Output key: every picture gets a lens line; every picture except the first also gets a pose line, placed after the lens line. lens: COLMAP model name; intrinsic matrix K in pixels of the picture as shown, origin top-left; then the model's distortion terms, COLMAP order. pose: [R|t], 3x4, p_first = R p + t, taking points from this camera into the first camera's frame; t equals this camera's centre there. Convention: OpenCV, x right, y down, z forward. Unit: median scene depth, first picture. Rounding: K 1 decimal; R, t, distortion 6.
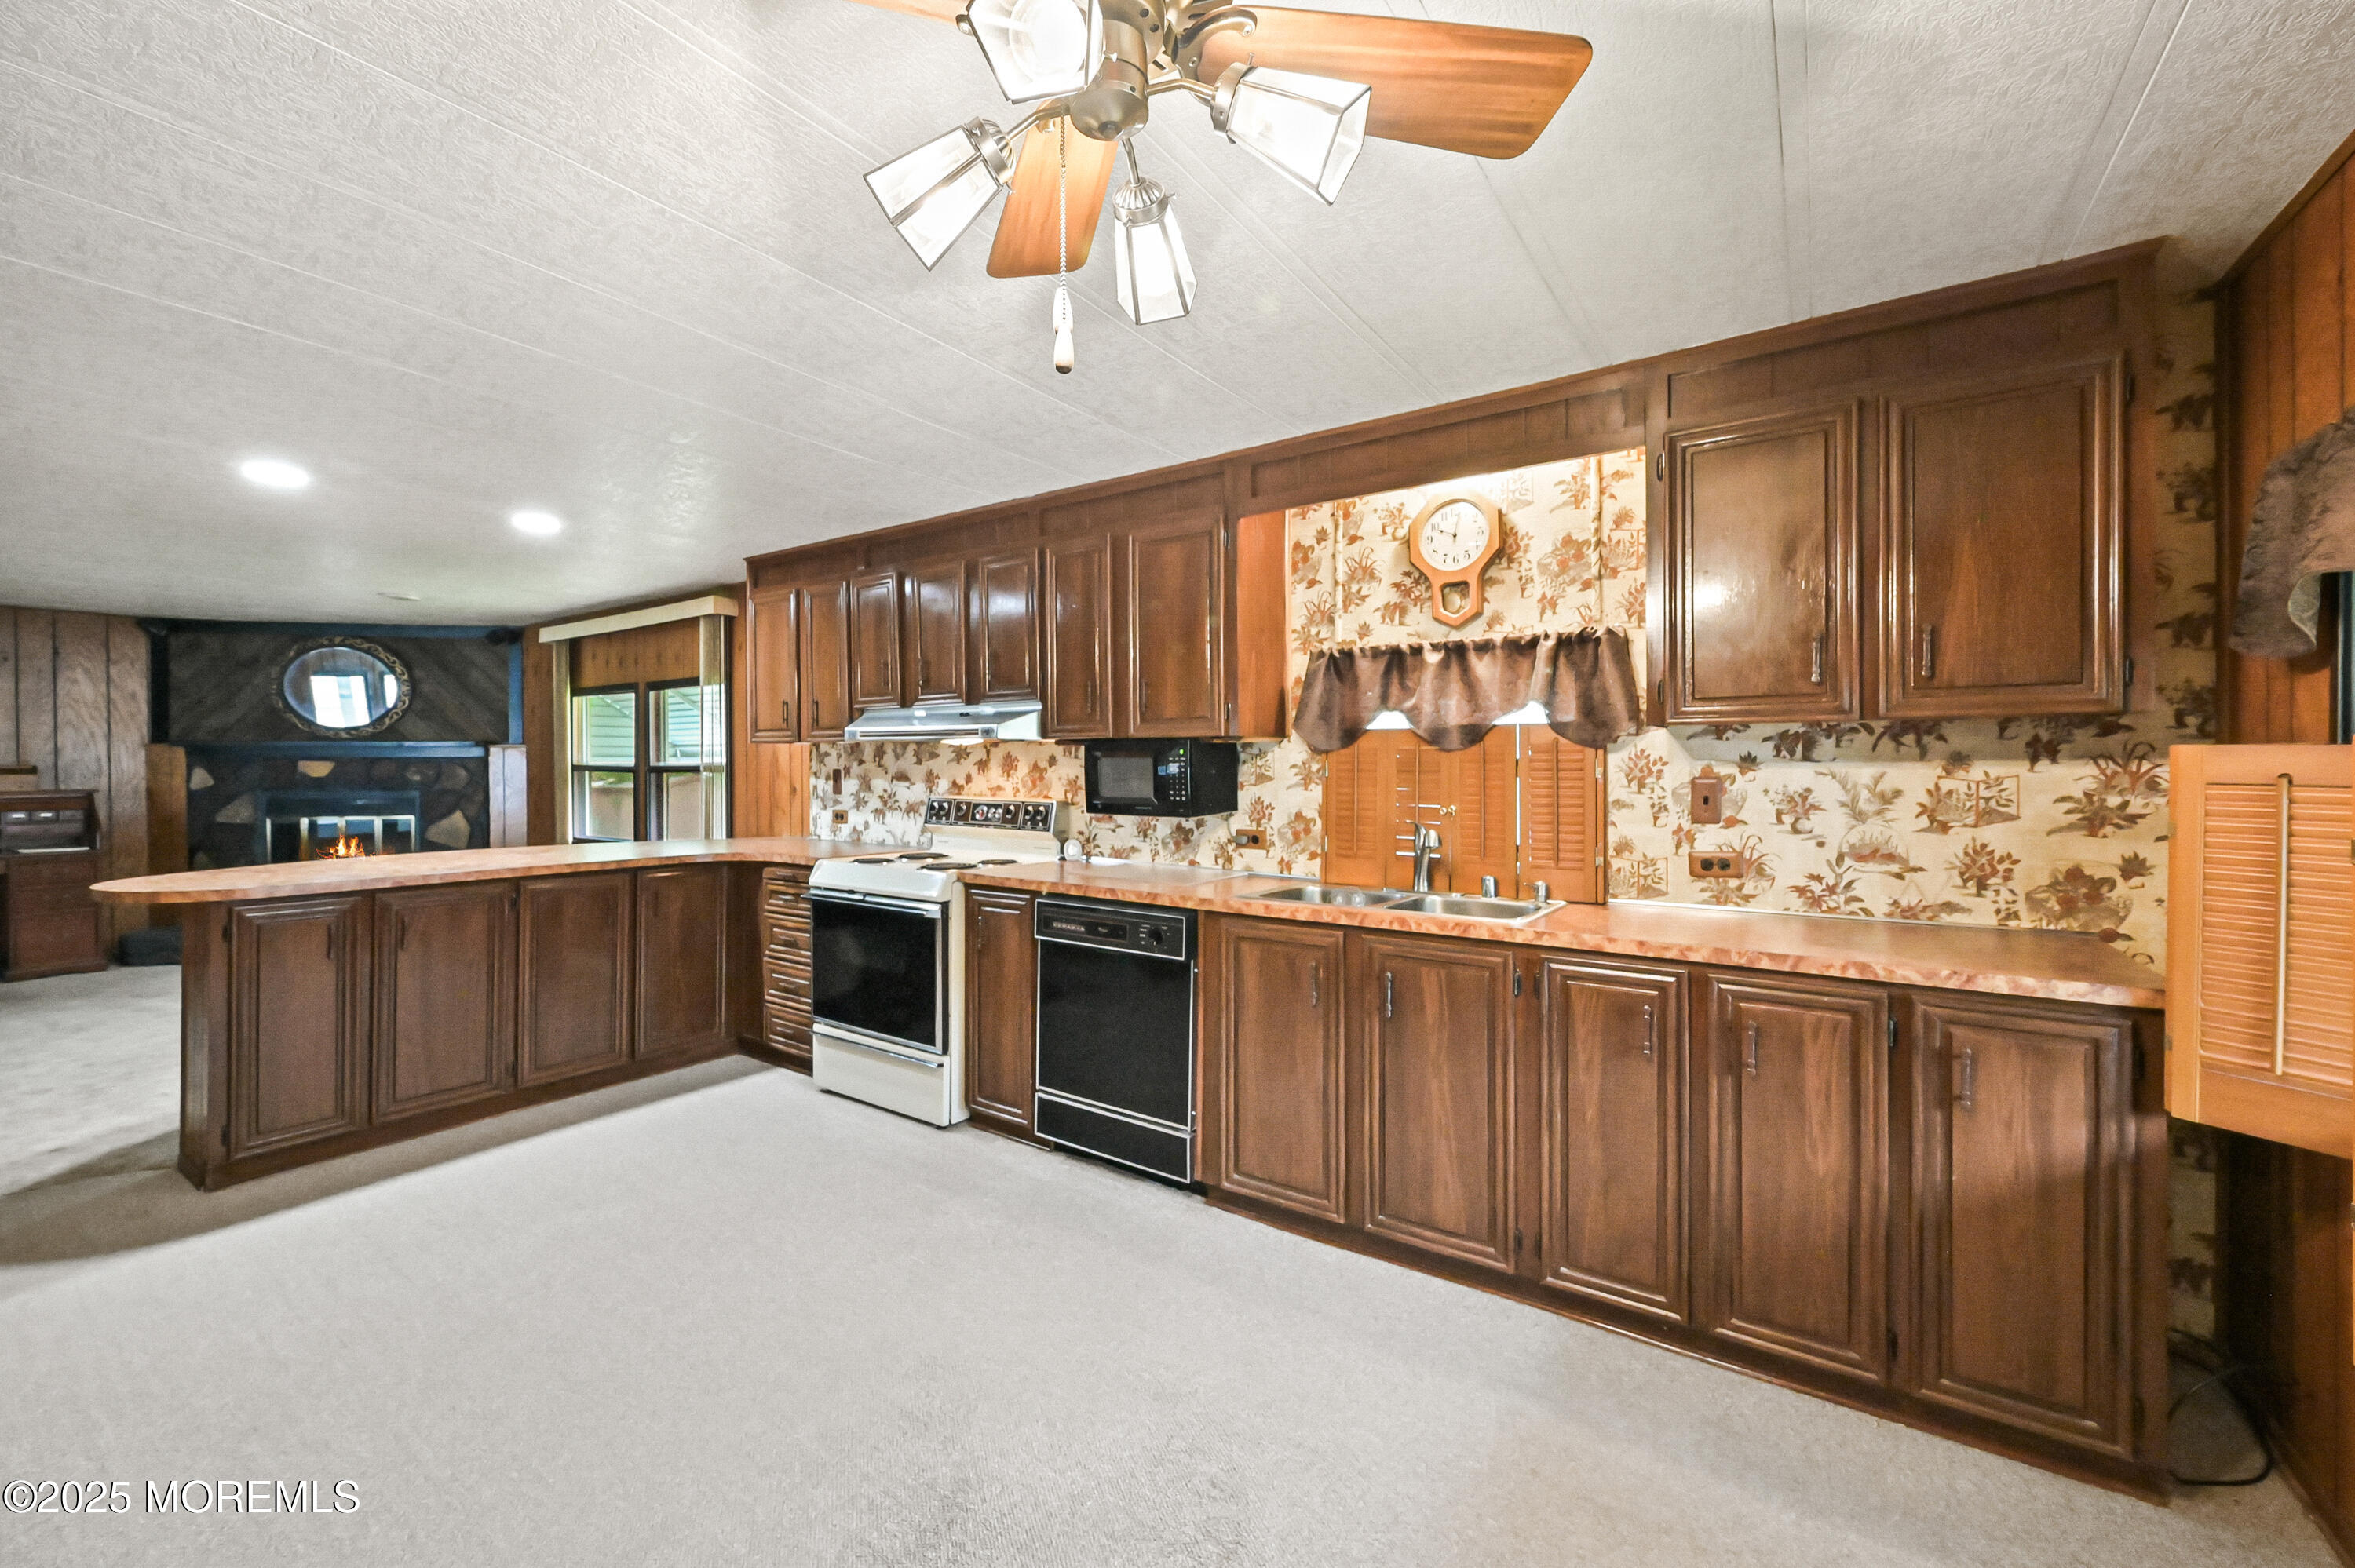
lens RADIAL K [[931.3, 0, 1188.6], [0, 931.3, 762.3], [0, 0, 1]] dist [-0.004092, 0.000217]
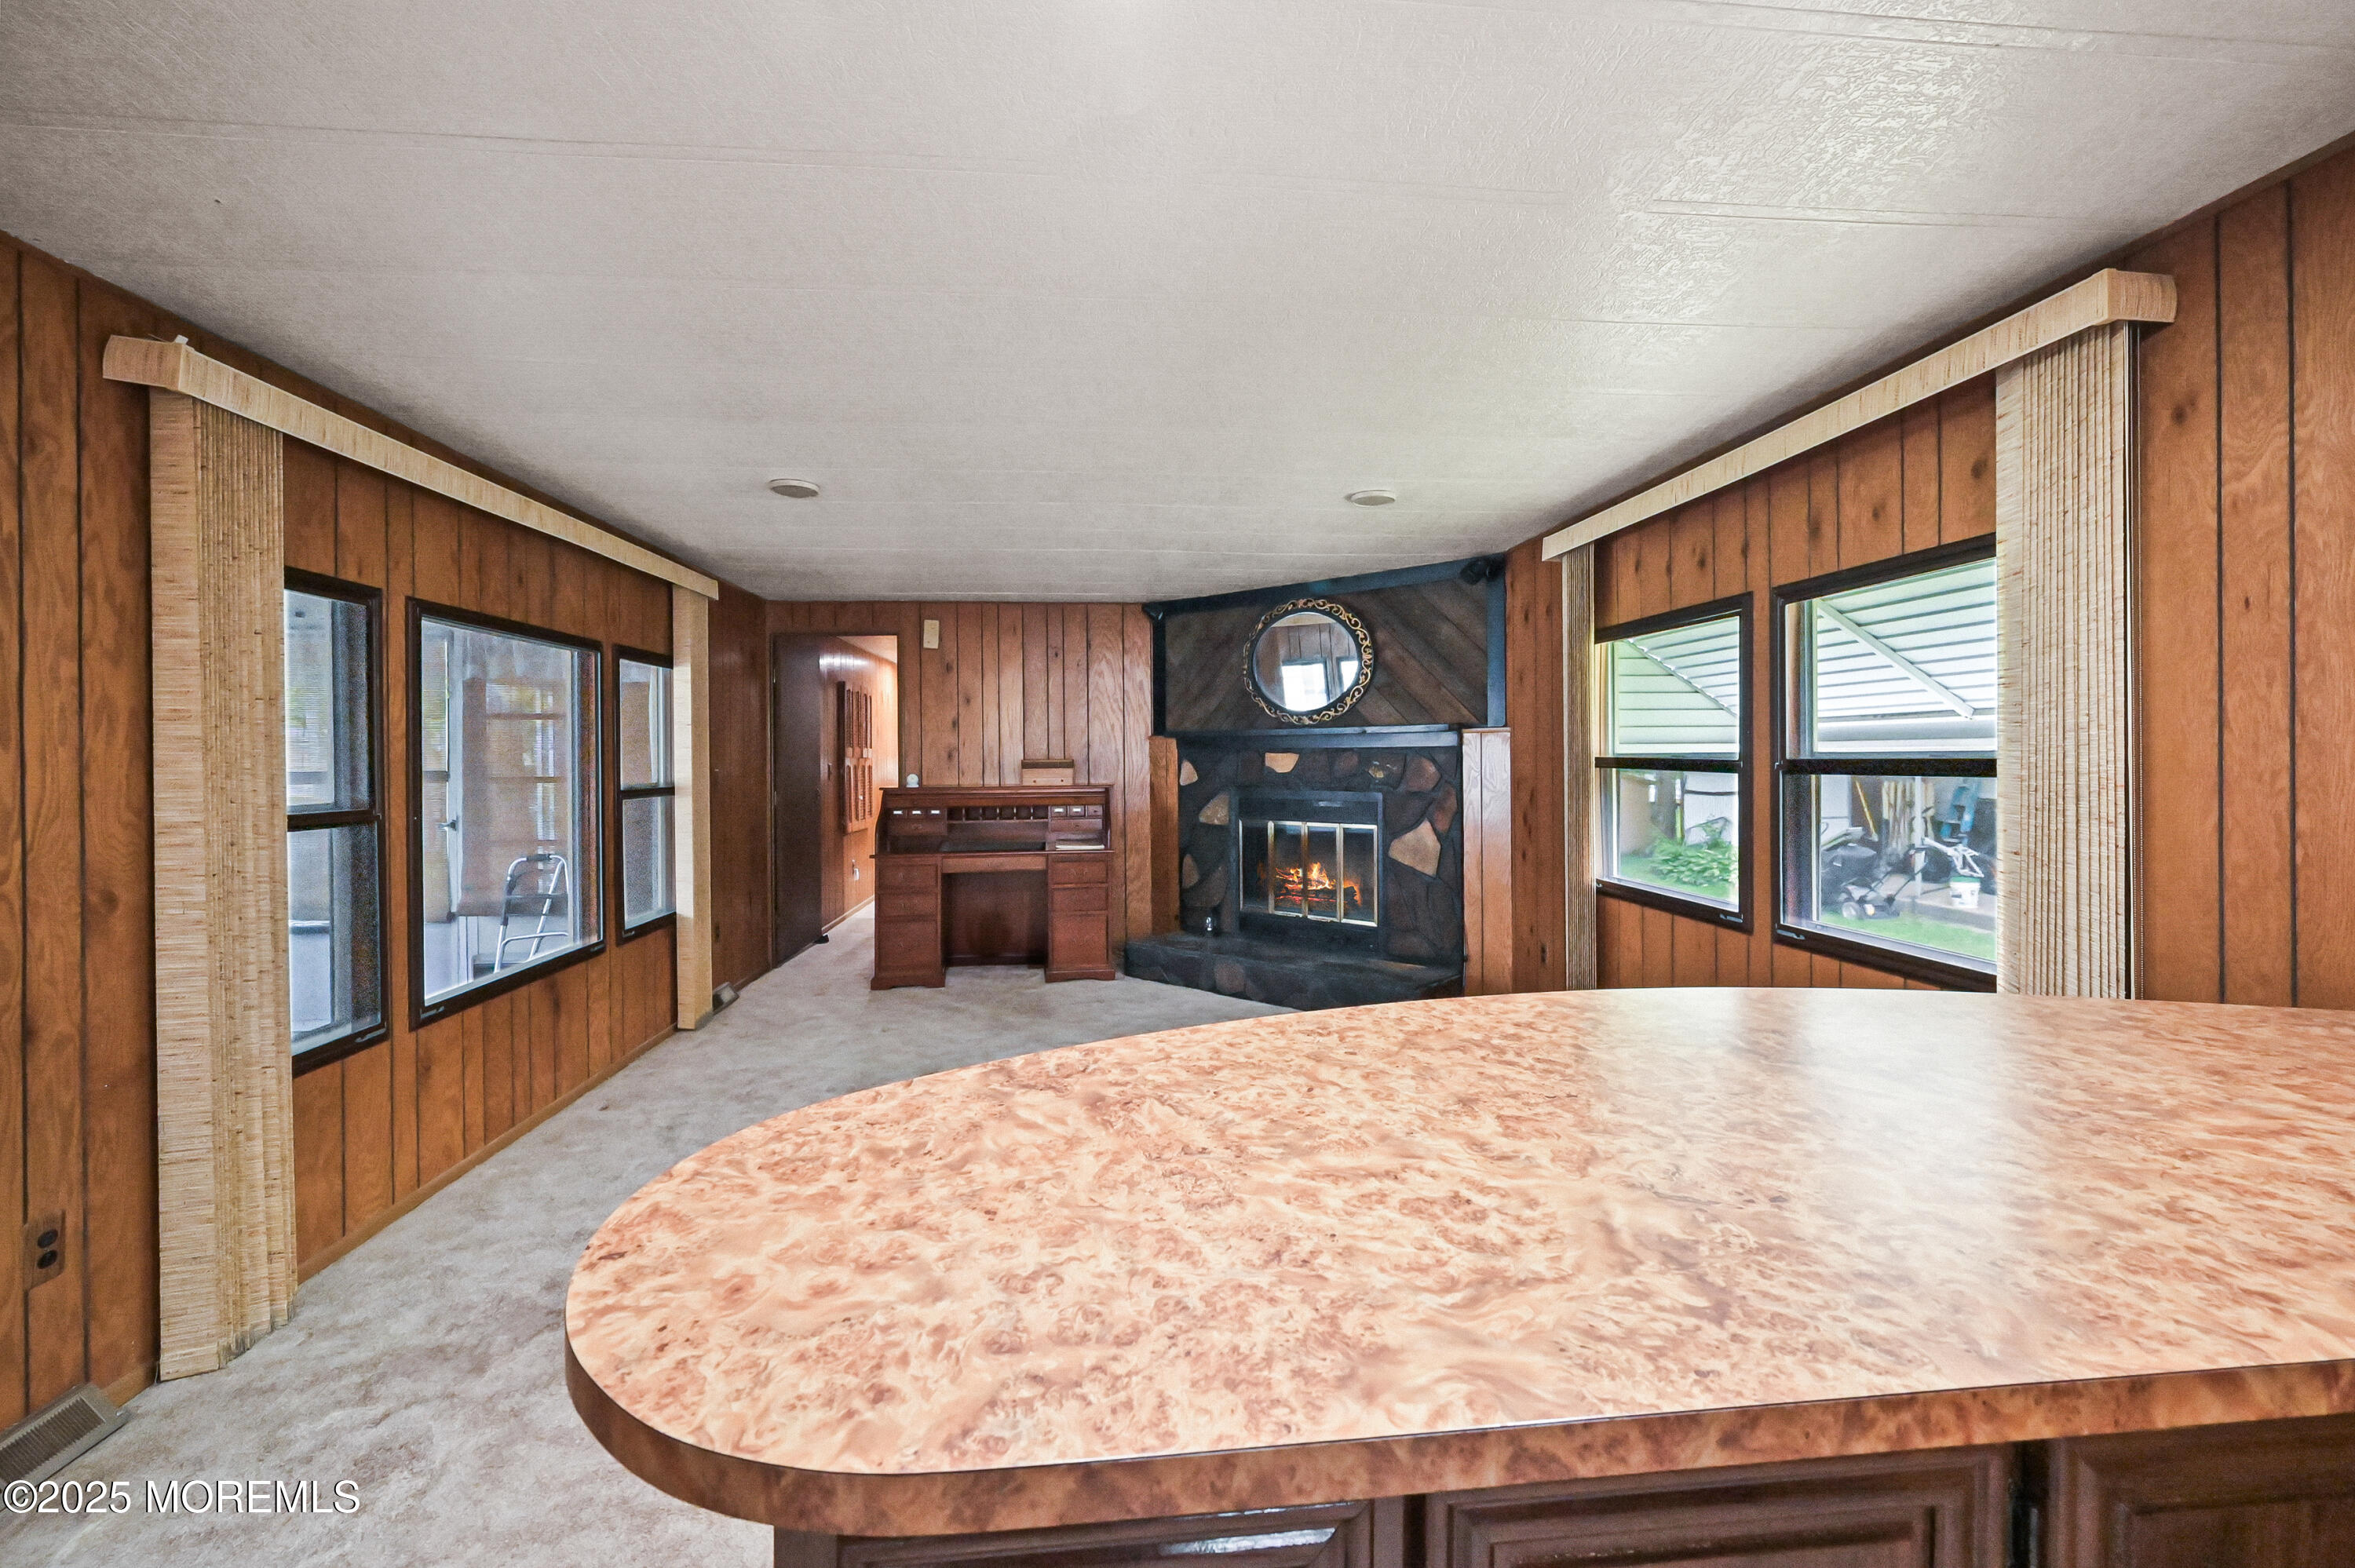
lens RADIAL K [[931.3, 0, 1185.0], [0, 931.3, 762.3], [0, 0, 1]] dist [-0.004092, 0.000217]
pose [[0.647883, 0.003510, -0.761732, -0.490169], [0.001531, 0.999981, 0.005910, 0.002194], [0.761738, -0.004995, 0.647866, 0.535251]]
